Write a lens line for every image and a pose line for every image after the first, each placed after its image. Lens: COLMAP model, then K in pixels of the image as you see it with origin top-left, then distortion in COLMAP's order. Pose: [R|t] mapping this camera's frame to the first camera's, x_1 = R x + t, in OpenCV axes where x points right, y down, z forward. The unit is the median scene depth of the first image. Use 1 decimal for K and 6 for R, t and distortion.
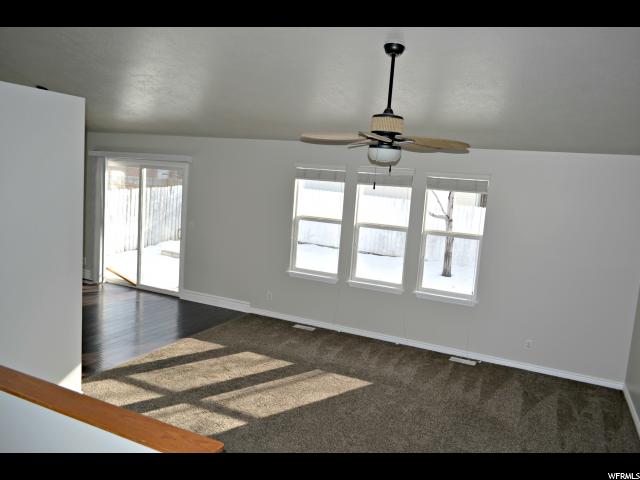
lens RADIAL K [[502.6, 0, 320.6], [0, 502.6, 237.1], [0, 0, 1]] dist [-0.021405, 0.006501]
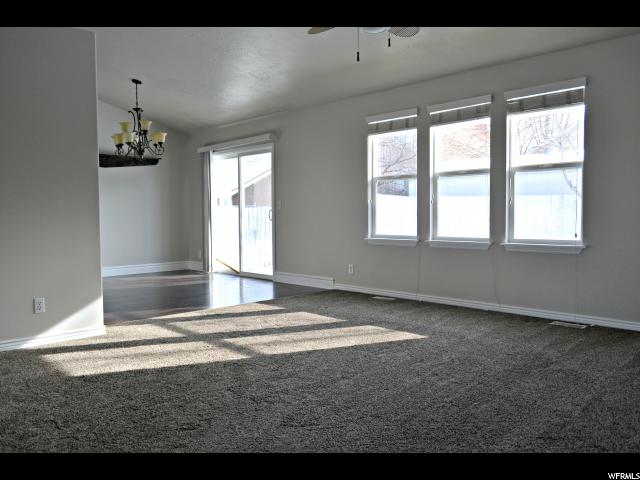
lens RADIAL K [[502.6, 0, 321.5], [0, 502.6, 246.7], [0, 0, 1]] dist [-0.021405, 0.006501]
pose [[0.936992, -0.056183, -0.344803, 0.178572], [0.035302, 0.997159, -0.066547, 0.147259], [0.347562, 0.050182, 0.936313, 0.128580]]
